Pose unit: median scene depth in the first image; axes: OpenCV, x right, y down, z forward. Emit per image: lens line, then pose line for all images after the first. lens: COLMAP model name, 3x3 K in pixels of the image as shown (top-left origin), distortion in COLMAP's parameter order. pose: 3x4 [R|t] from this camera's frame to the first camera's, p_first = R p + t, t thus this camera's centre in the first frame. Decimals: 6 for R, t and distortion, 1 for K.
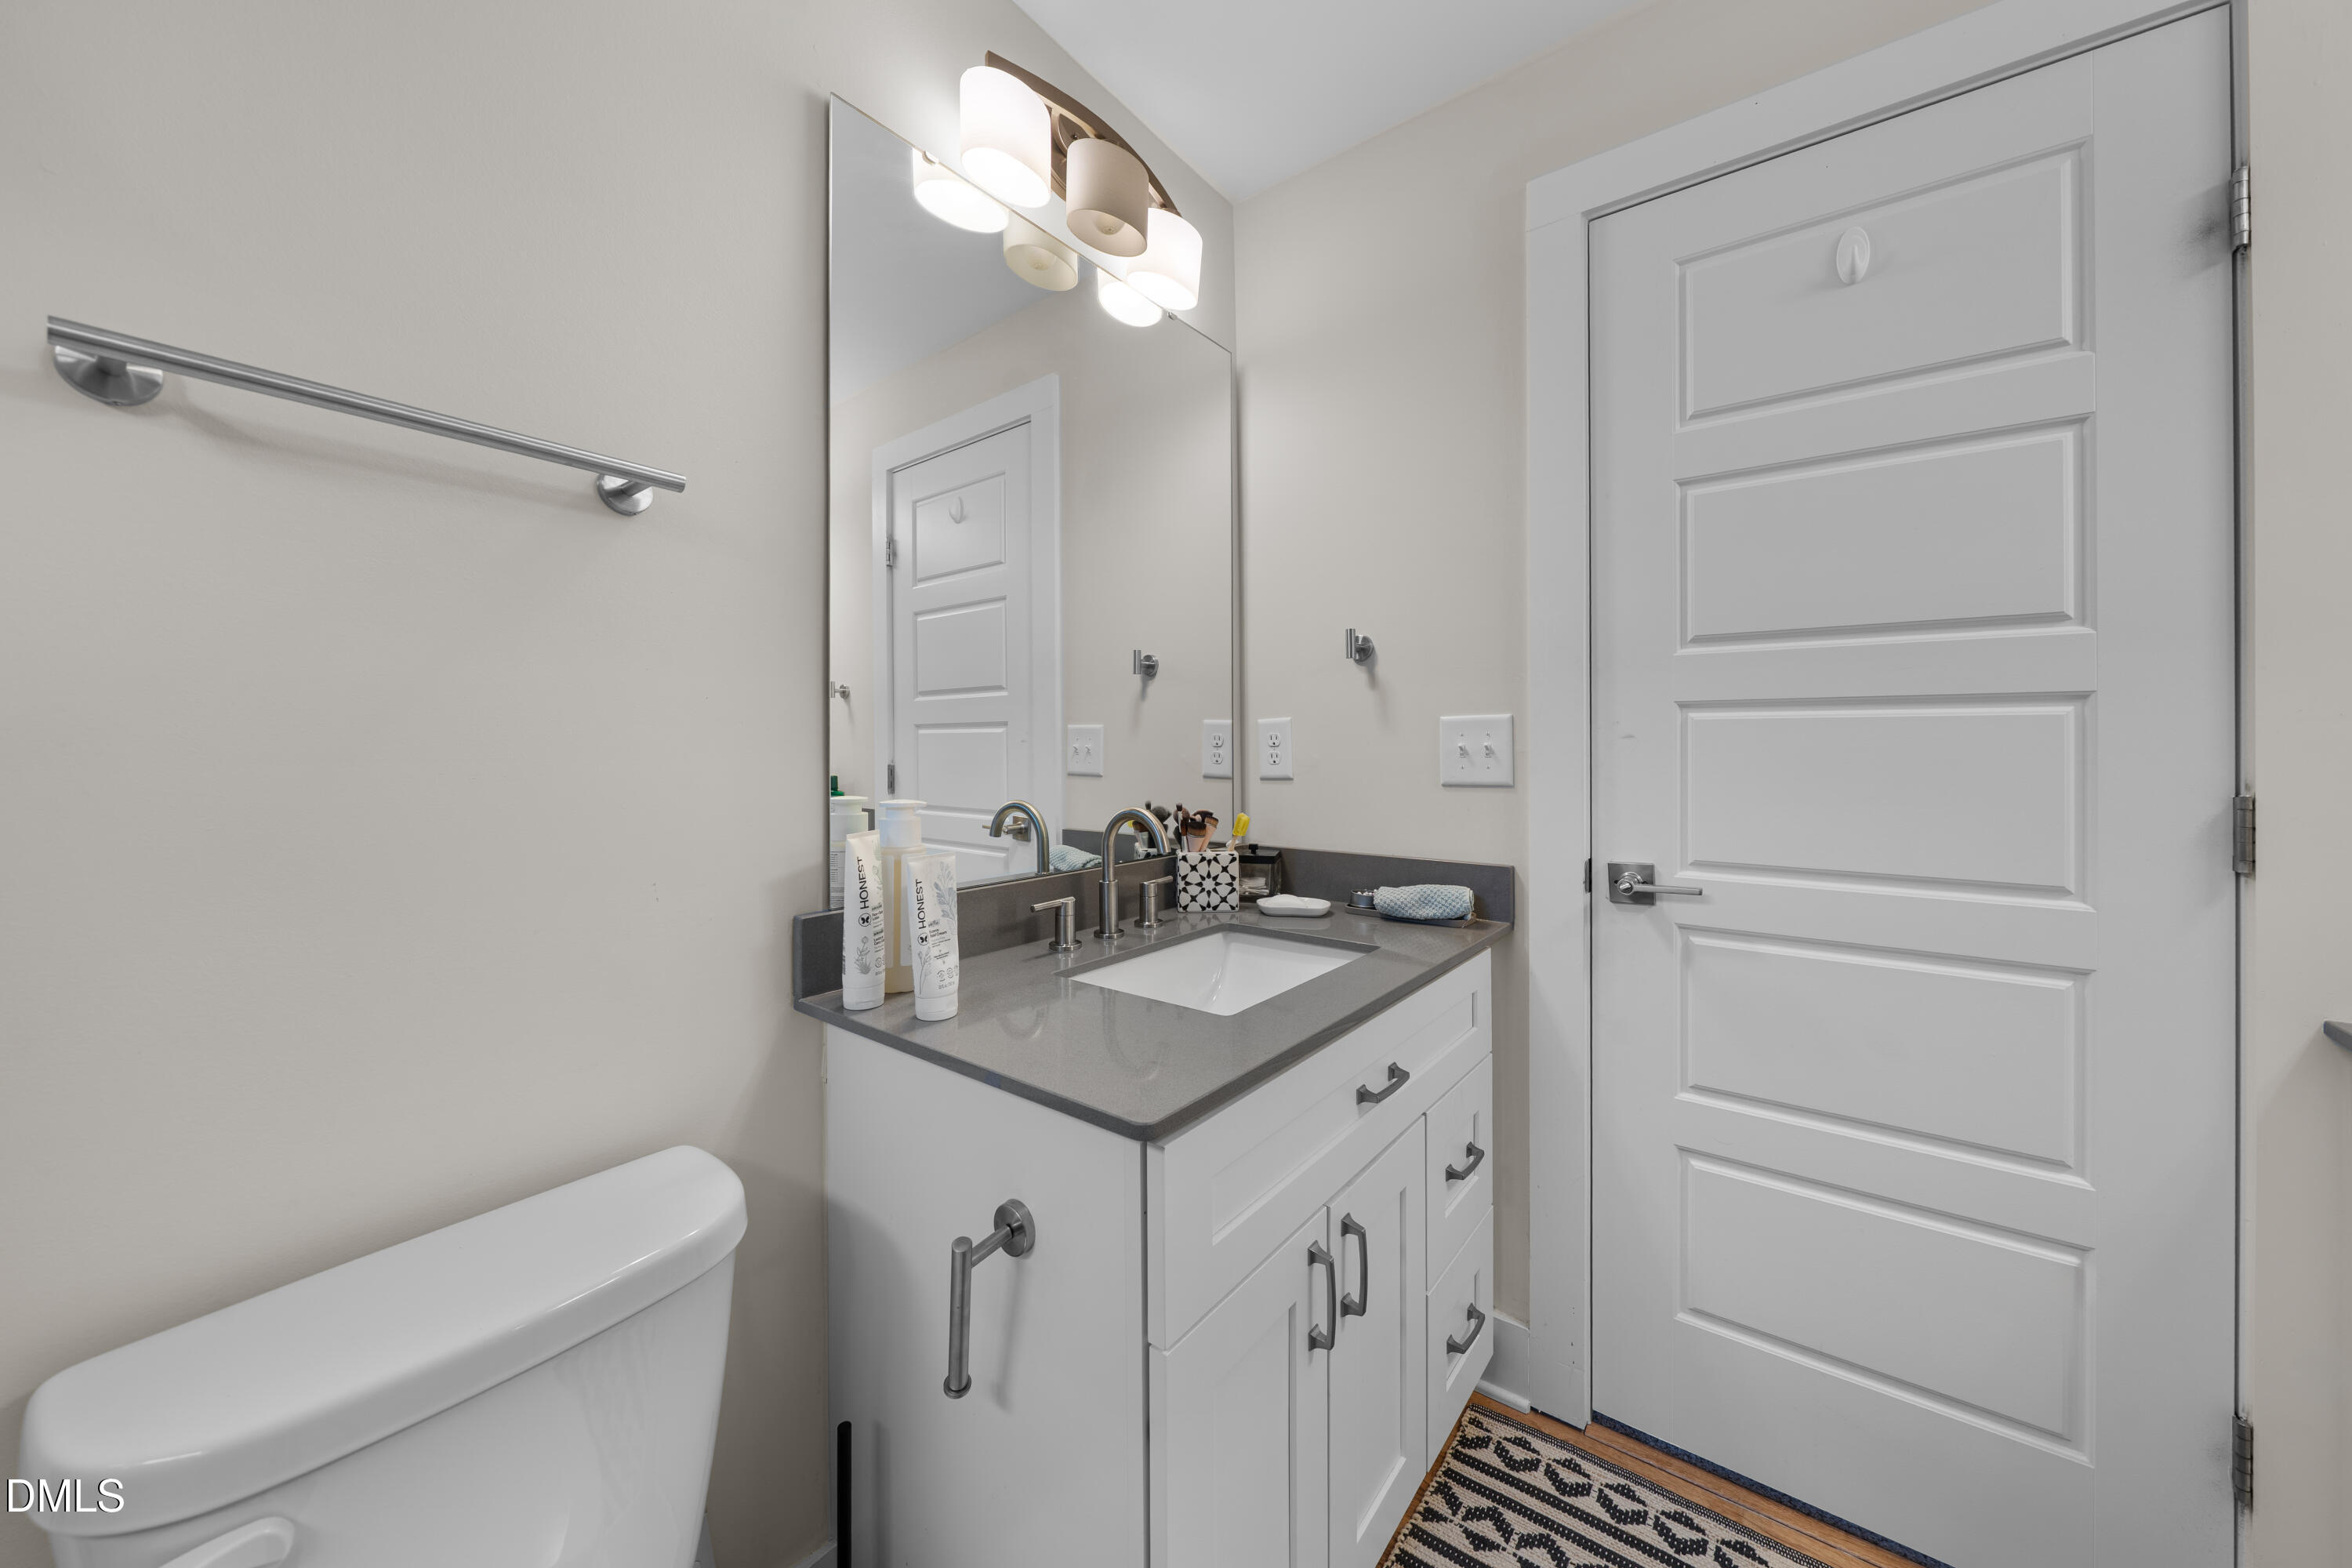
lens RADIAL K [[837.6, 0, 1184.7], [0, 837.6, 738.4], [0, 0, 1]] dist [-0.006069, 0.000046]
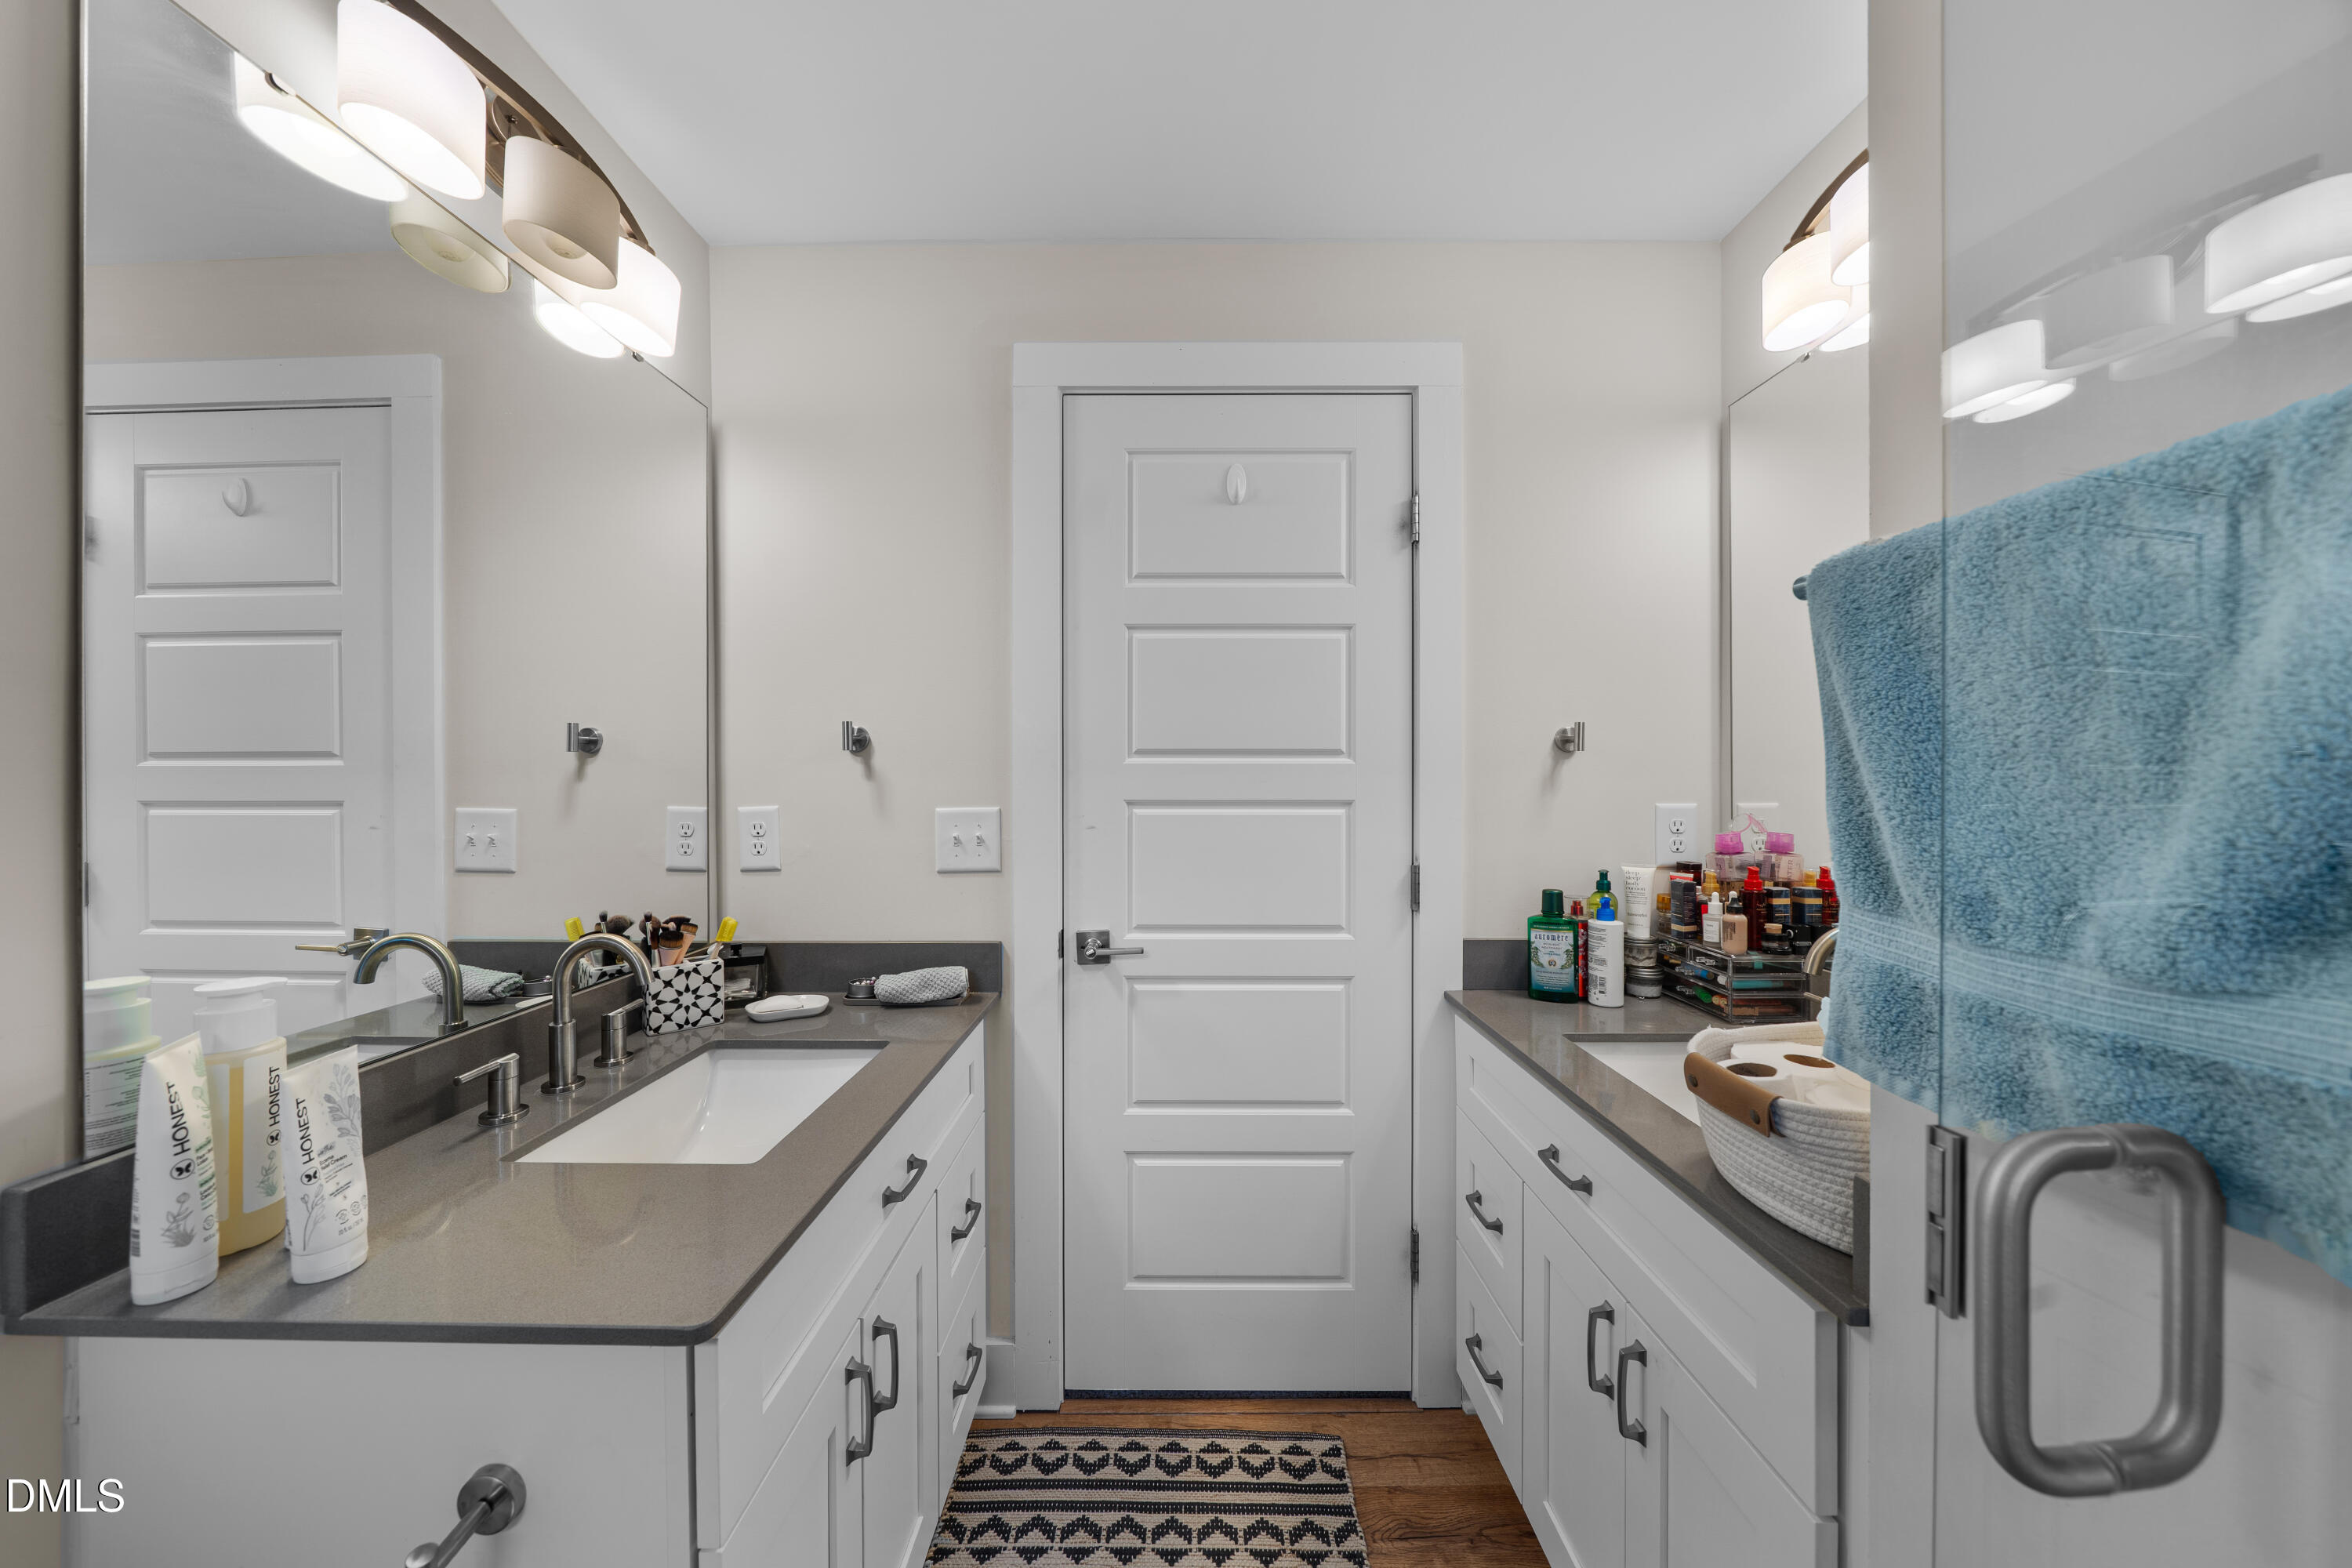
lens RADIAL K [[829.7, 0, 1175.5], [0, 829.7, 750.8], [0, 0, 1]] dist [-0.005250, -0.000115]
pose [[0.798690, 0.006202, 0.601711, -0.109522], [-0.004936, 0.999981, -0.003755, -0.115619], [-0.601722, 0.000029, 0.798705, -0.051343]]
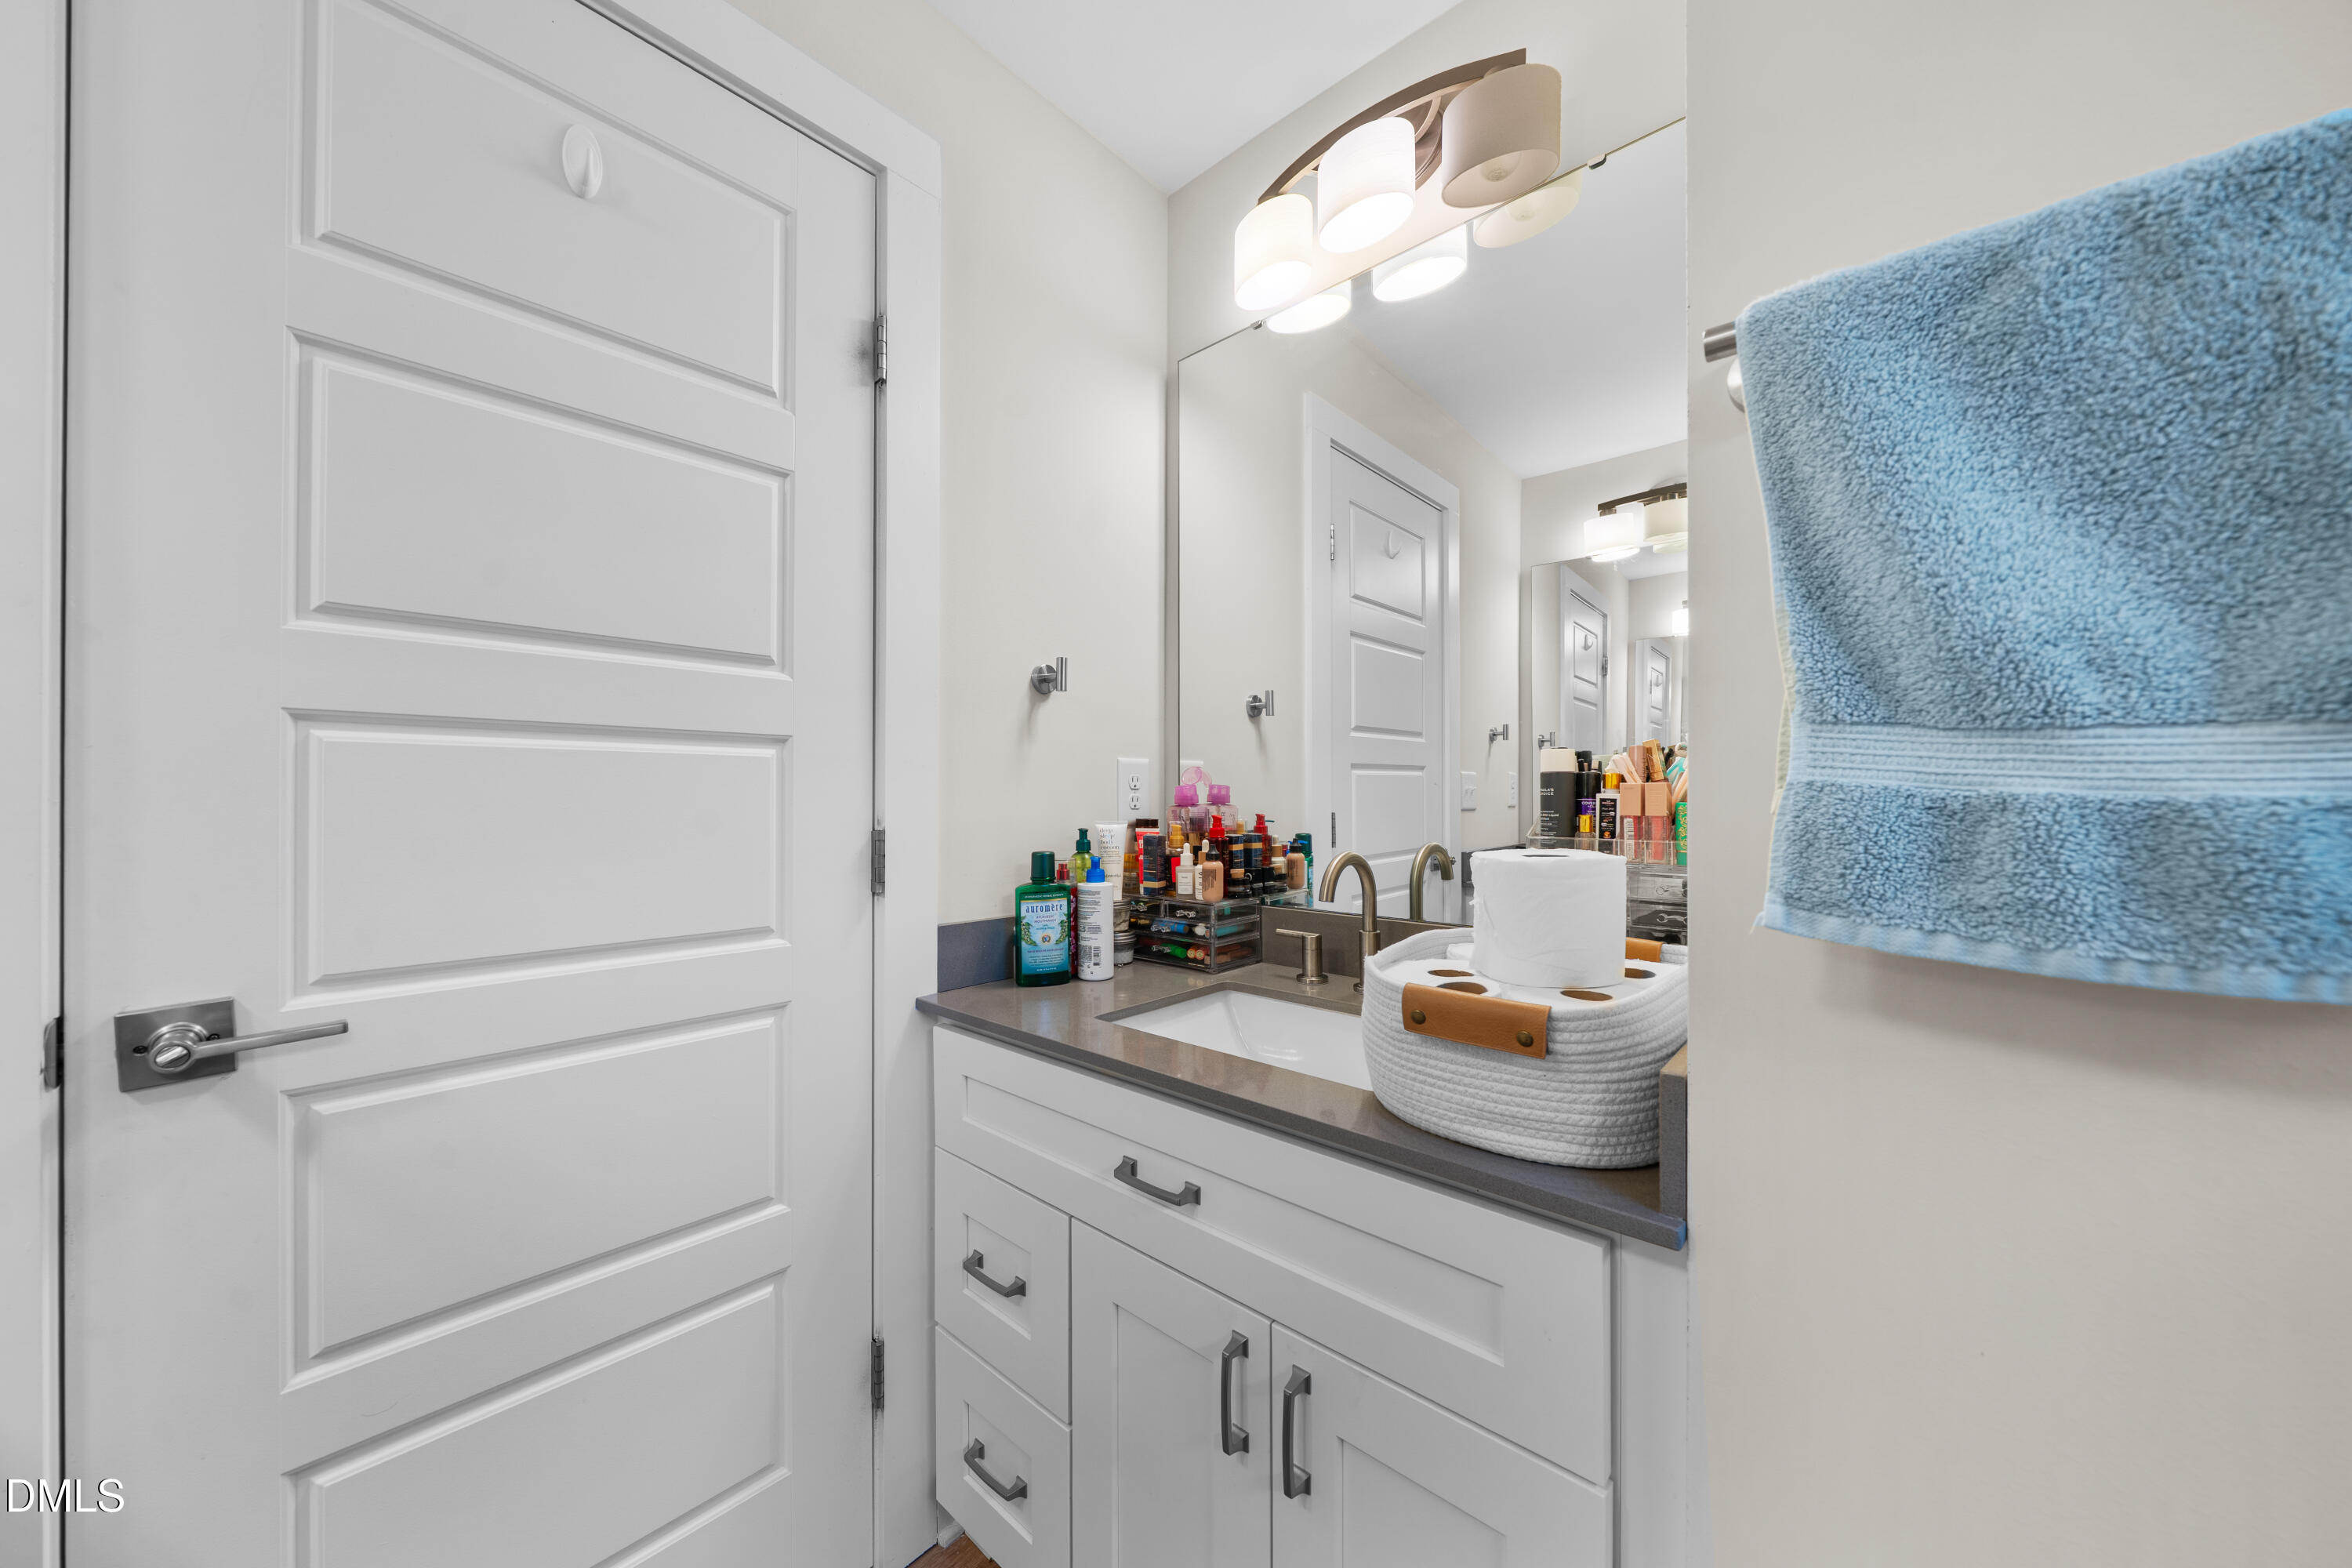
lens RADIAL K [[823.6, 0, 1170.6], [0, 823.6, 786.9], [0, 0, 1]] dist [-0.006440, -0.000104]
pose [[0.094000, 0.001683, 0.995571, 0.081846], [-0.018606, 0.999827, 0.000066, -0.001015], [-0.995398, -0.018530, 0.094015, 0.337829]]
